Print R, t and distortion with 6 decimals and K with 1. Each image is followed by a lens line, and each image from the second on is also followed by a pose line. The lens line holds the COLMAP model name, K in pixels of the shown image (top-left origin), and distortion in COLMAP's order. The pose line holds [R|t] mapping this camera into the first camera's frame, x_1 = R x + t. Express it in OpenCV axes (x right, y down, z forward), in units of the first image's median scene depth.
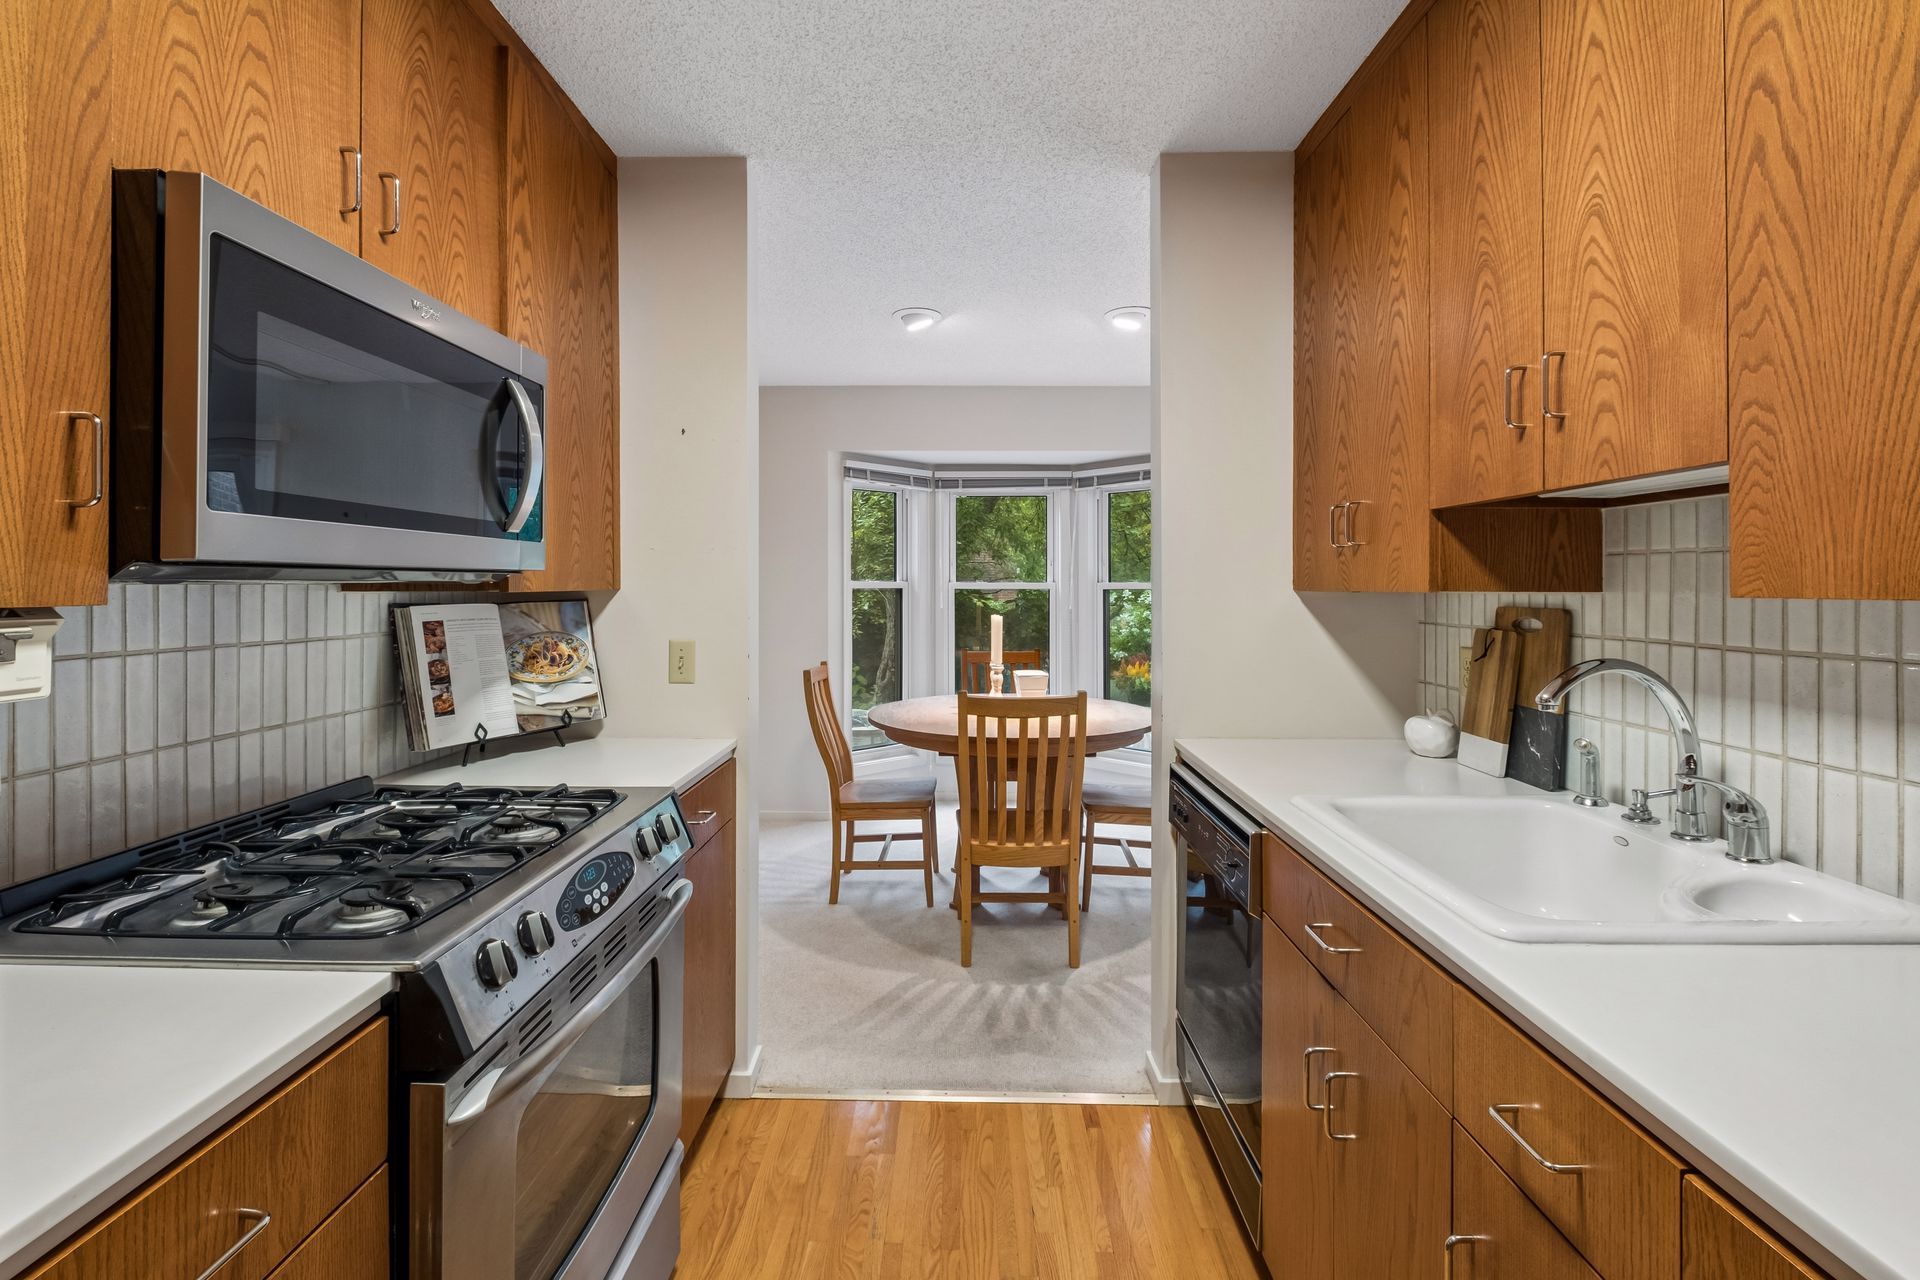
lens RADIAL K [[860.0, 0, 954.1], [0, 860.0, 581.5], [0, 0, 1]] dist [0.001266, -0.006366]
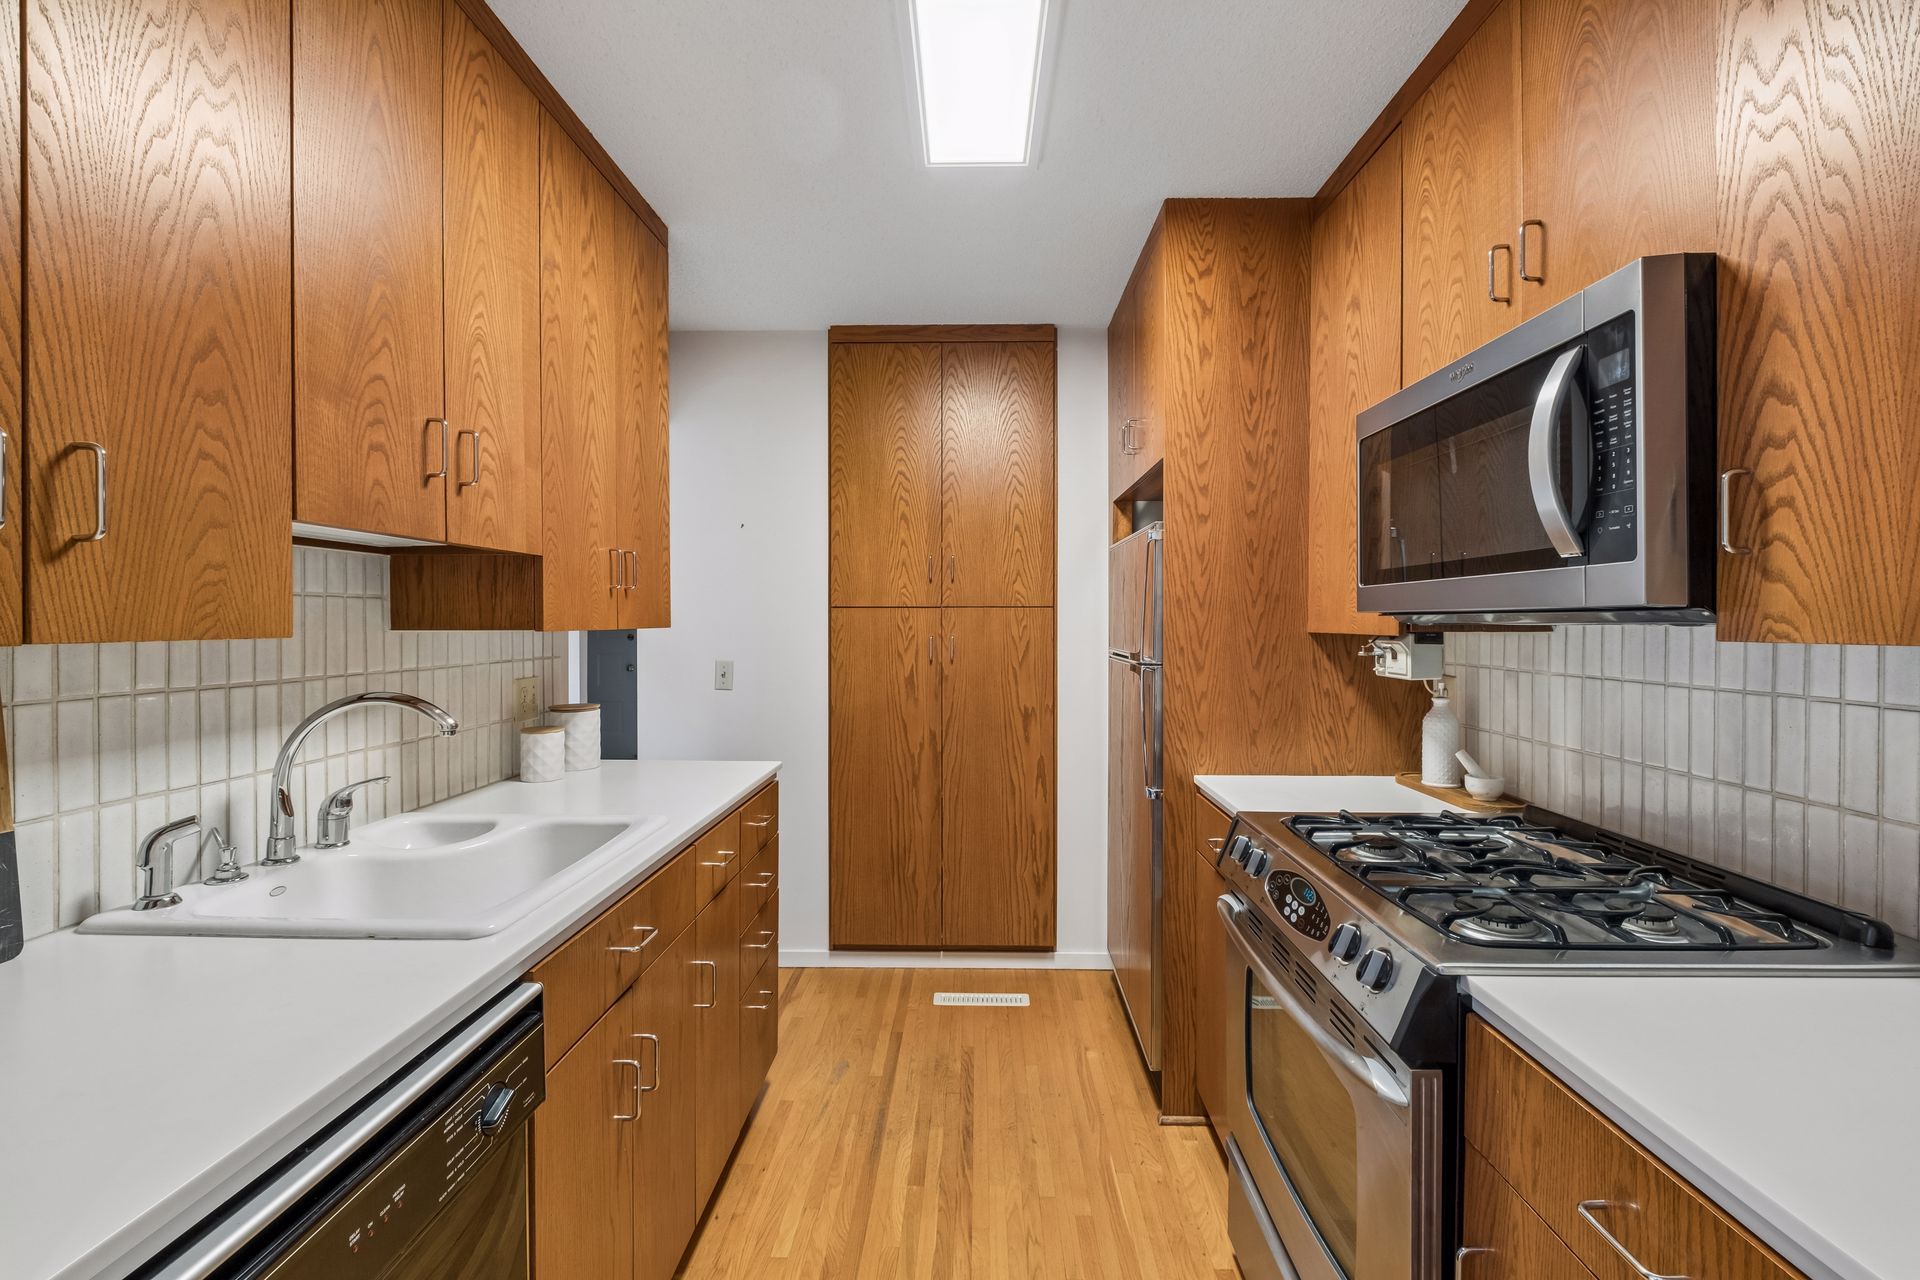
lens RADIAL K [[850.6, 0, 958.1], [0, 850.6, 629.6], [0, 0, 1]] dist [0.000505, 0.000039]
pose [[-0.999888, -0.001120, 0.014903, -0.000238], [-0.001042, 0.999986, 0.005201, 0.001730], [-0.014909, 0.005184, -0.999875, 1.469247]]
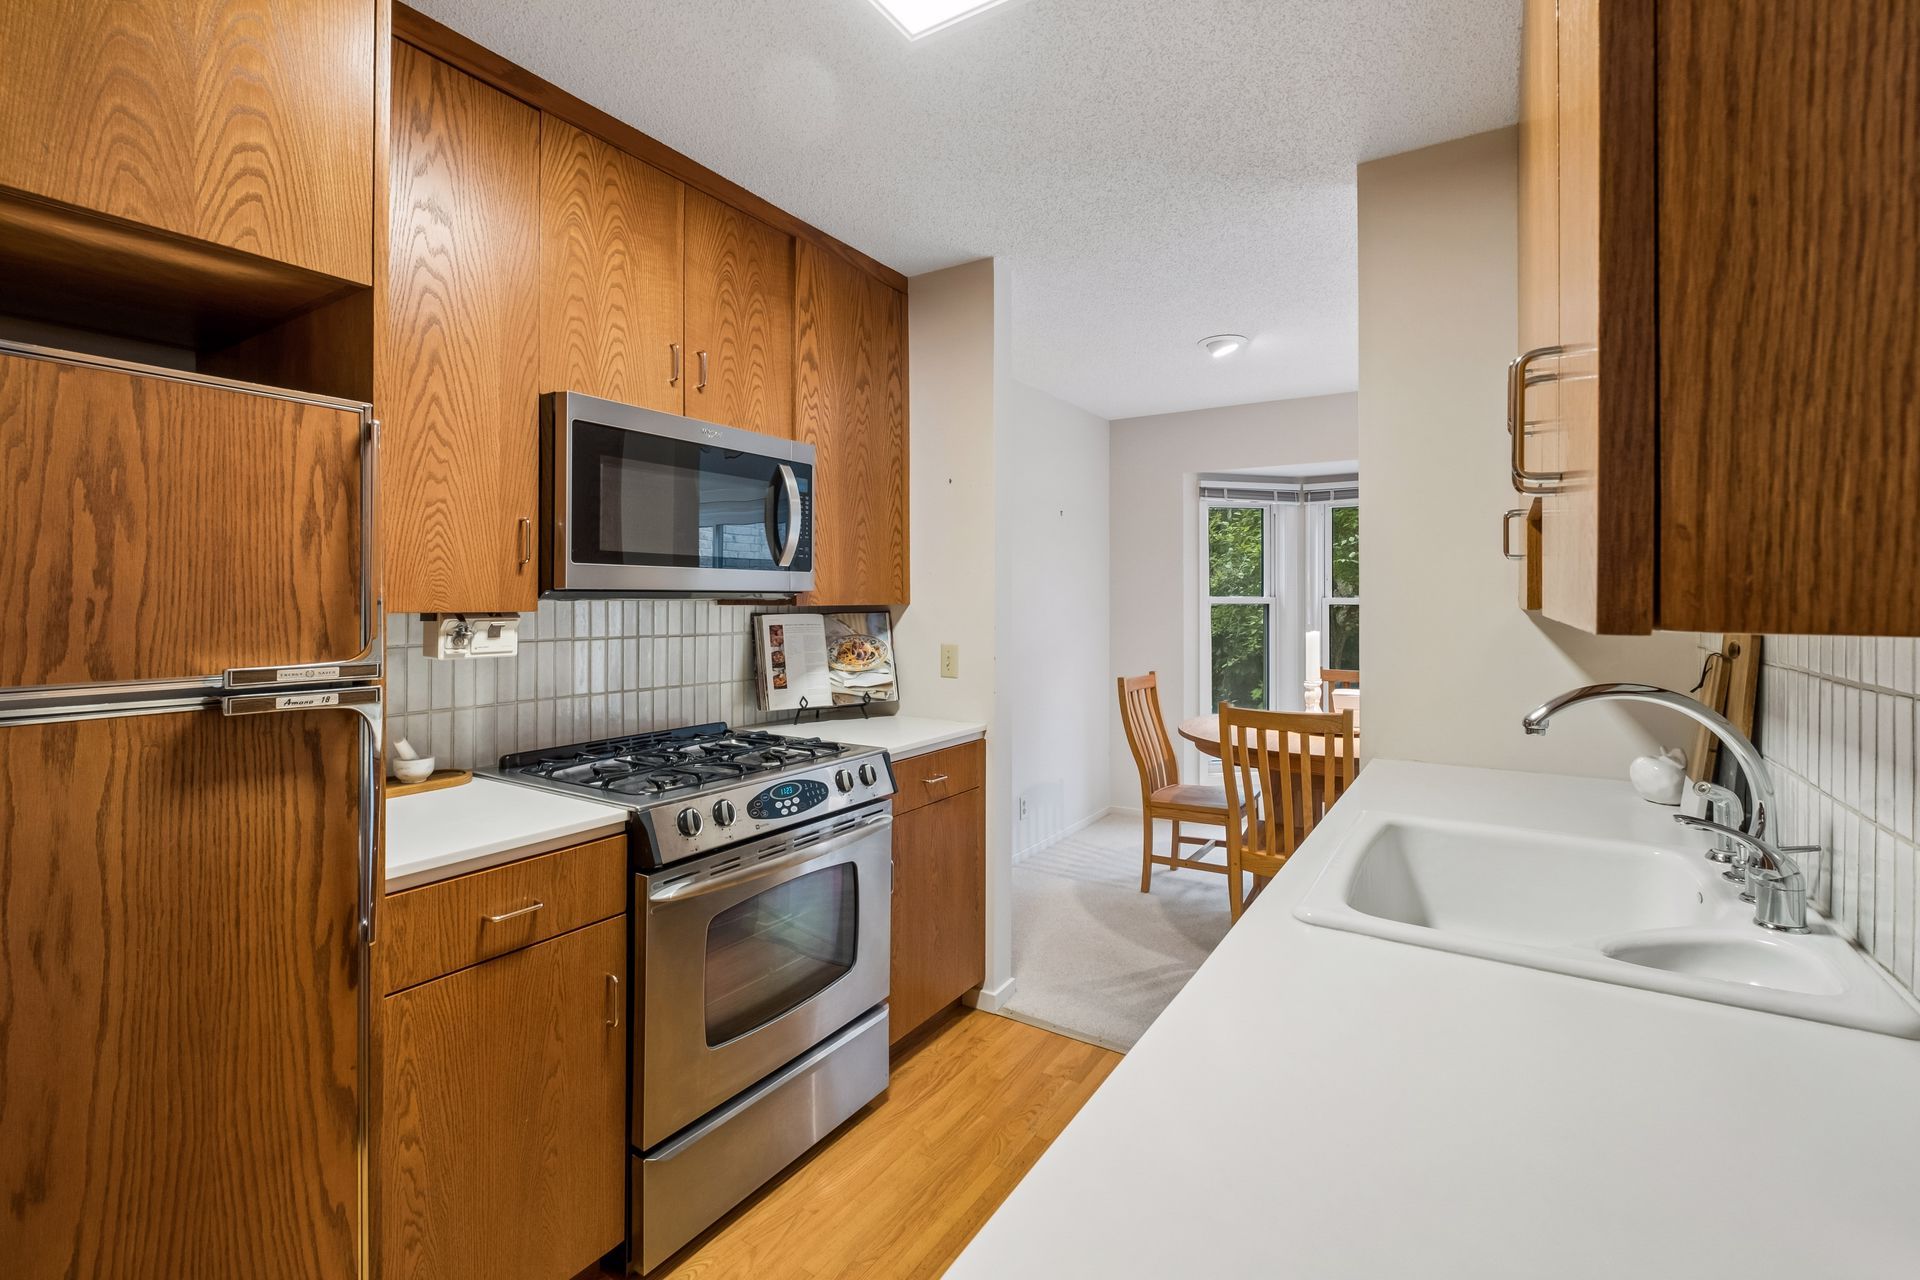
lens RADIAL K [[853.9, 0, 956.9], [0, 853.9, 594.2], [0, 0, 1]] dist [-0.000281, -0.000132]
pose [[0.848796, -0.004250, -0.528703, 0.450249], [0.002695, 0.999989, -0.003713, -0.001452], [0.528713, 0.001727, 0.848799, -0.092338]]
